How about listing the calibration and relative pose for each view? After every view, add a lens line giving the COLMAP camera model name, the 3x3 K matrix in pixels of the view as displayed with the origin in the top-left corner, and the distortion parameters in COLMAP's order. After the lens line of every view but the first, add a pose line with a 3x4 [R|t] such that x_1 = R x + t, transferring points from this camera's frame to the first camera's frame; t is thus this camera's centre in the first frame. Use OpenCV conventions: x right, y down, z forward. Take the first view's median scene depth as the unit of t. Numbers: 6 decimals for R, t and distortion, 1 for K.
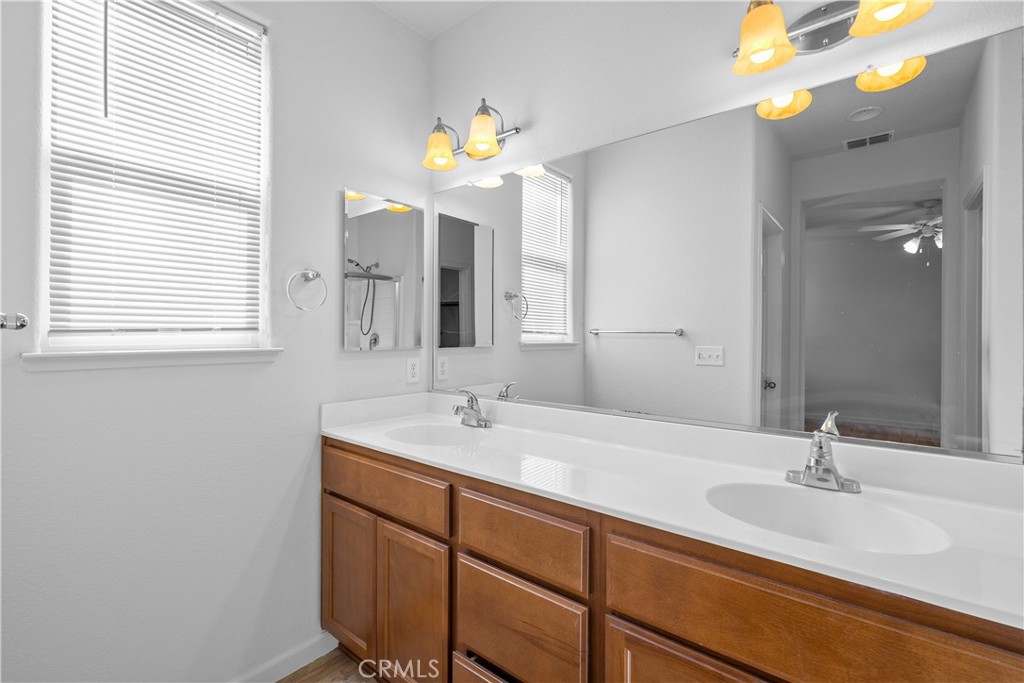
lens RADIAL K [[453.4, 0, 521.0], [0, 453.4, 334.5], [0, 0, 1]] dist [-0.006739, 0.002386]
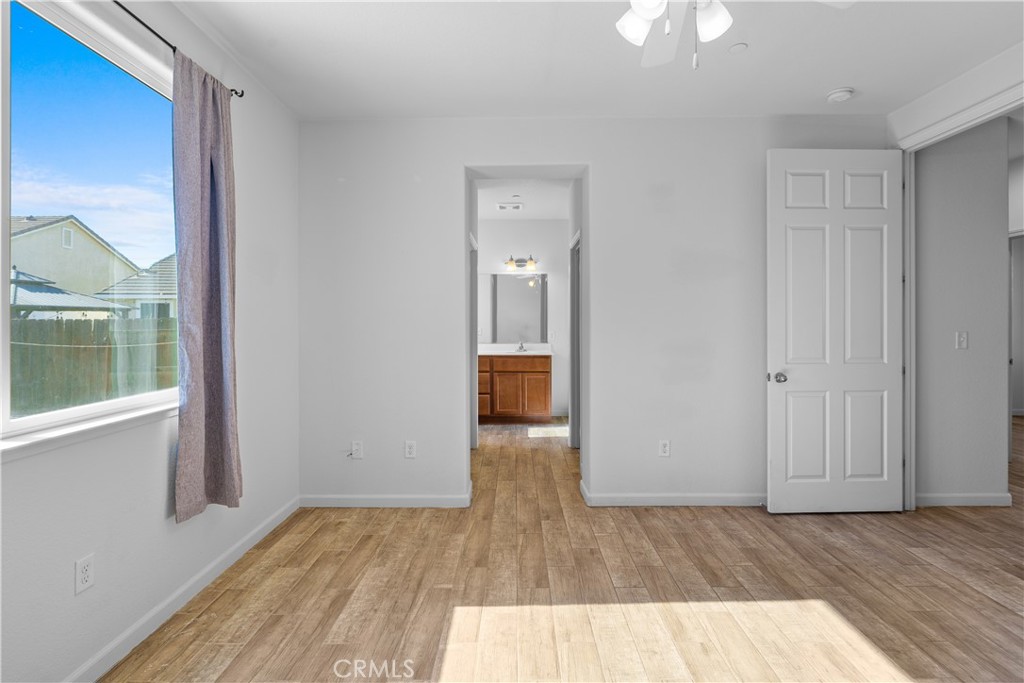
lens RADIAL K [[453.4, 0, 515.3], [0, 453.4, 327.2], [0, 0, 1]] dist [-0.006739, 0.002386]
pose [[0.775240, -0.015854, 0.631468, -3.112928], [0.011557, 0.999874, 0.010914, -0.005911], [-0.631561, -0.001163, 0.775325, -3.493296]]
